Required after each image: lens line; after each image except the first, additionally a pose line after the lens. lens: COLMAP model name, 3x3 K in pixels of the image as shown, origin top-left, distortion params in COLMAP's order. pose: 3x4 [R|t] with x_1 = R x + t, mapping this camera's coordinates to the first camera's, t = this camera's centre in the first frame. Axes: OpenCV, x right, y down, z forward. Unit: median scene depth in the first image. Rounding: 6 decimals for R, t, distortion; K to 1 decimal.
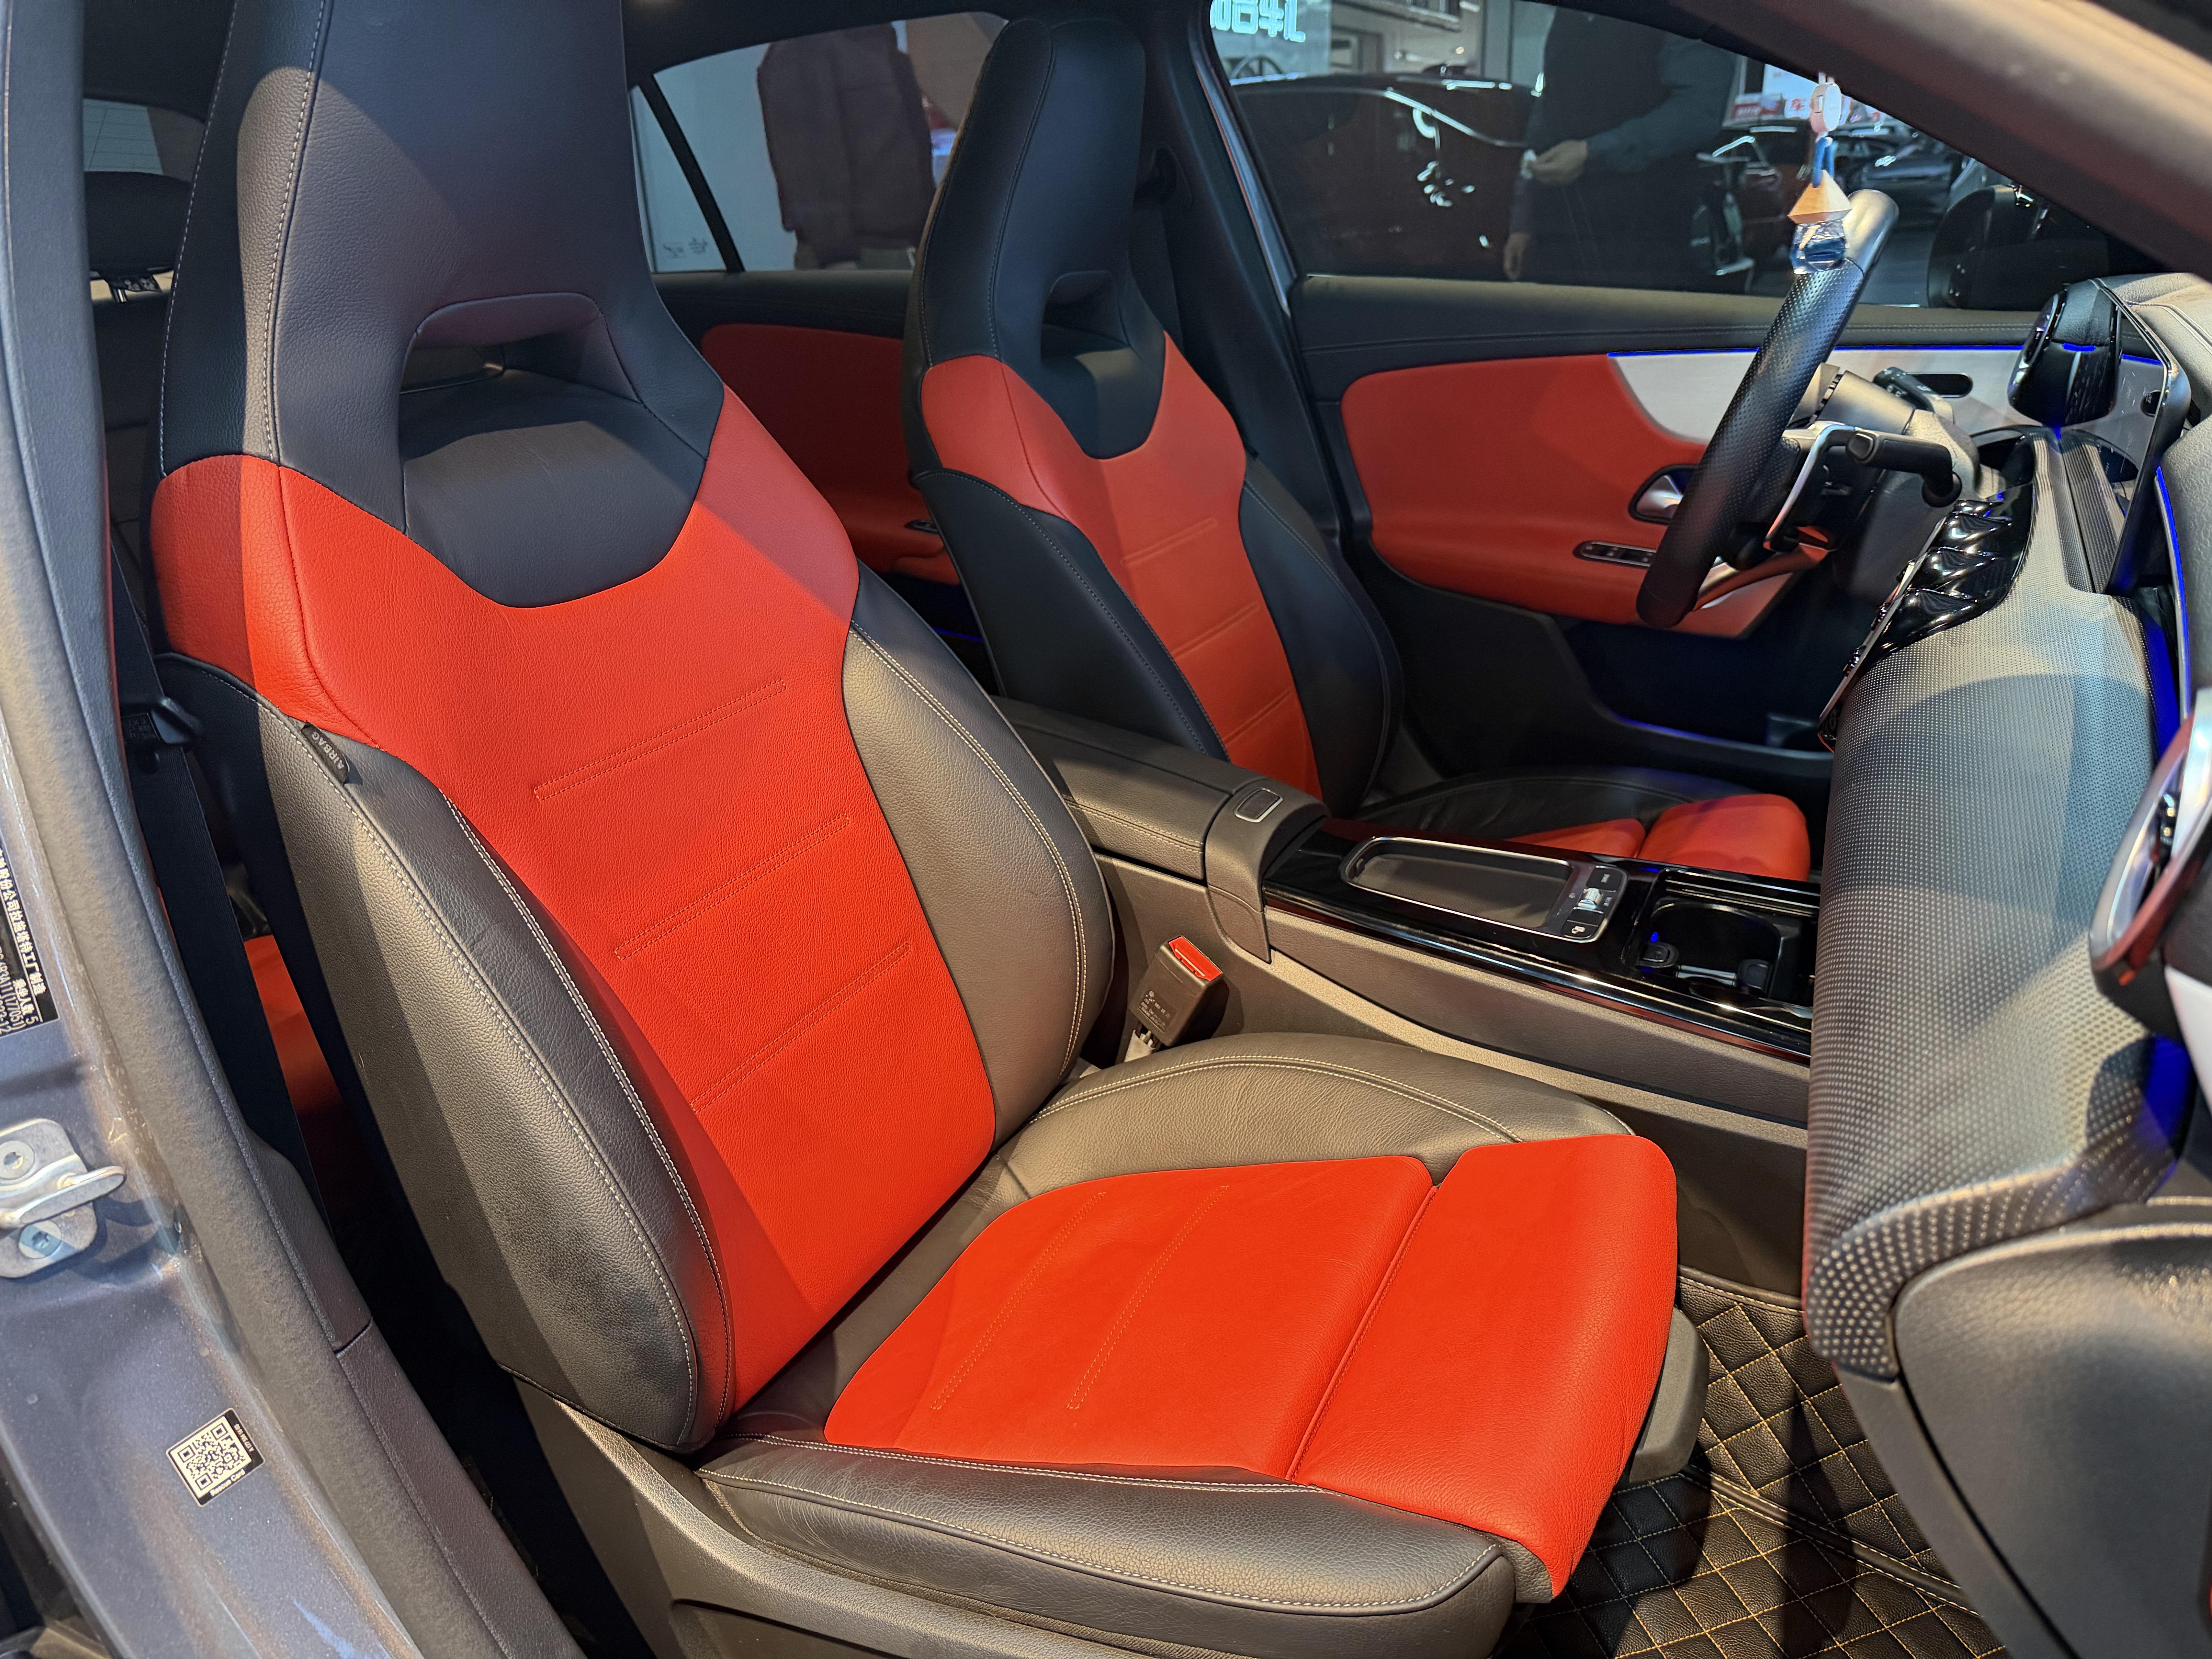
lens RADIAL K [[1544.0, 0, 1124.5], [0, 1544.0, 823.0], [0, 0, 1]] dist [0.027004, -0.049417]
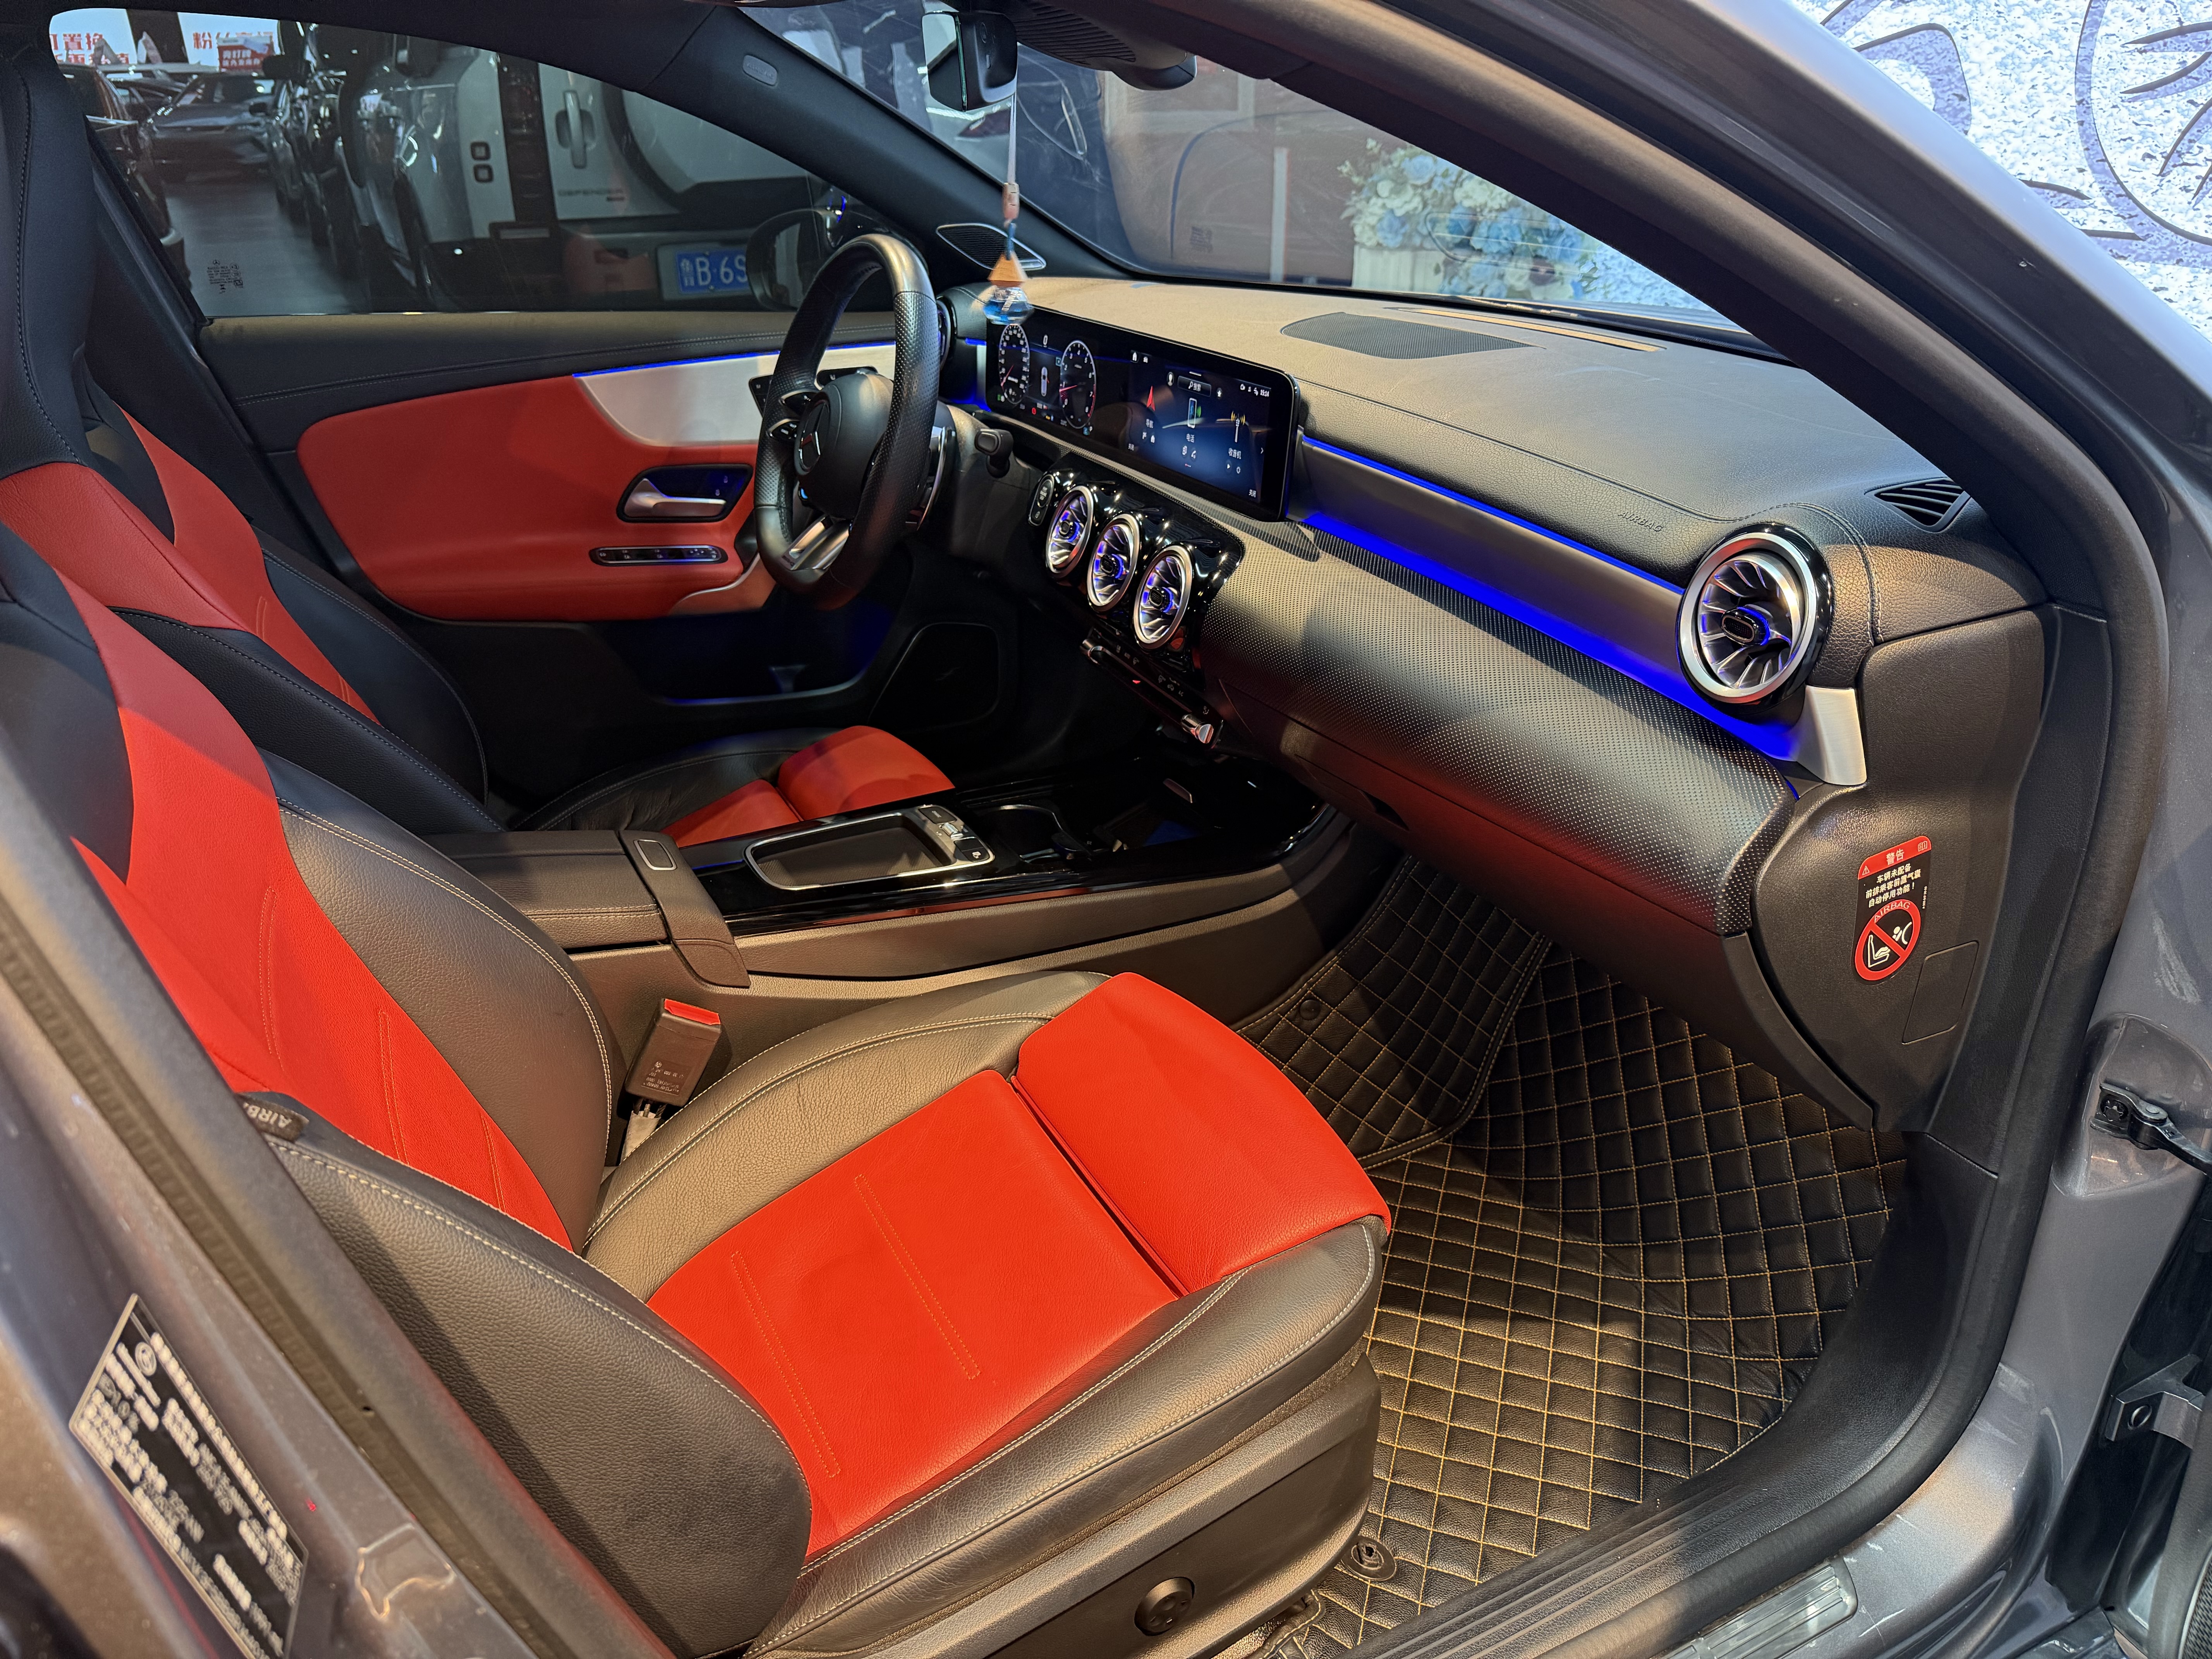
lens RADIAL K [[1544.0, 0, 1155.5], [0, 1544.0, 793.3], [0, 0, 1]] dist [0.027004, -0.049417]
pose [[0.562836, -0.301507, 0.769616, -0.366913], [0.290832, 0.943796, 0.157053, -0.083978], [-0.773713, 0.135434, 0.618890, 0.077169]]
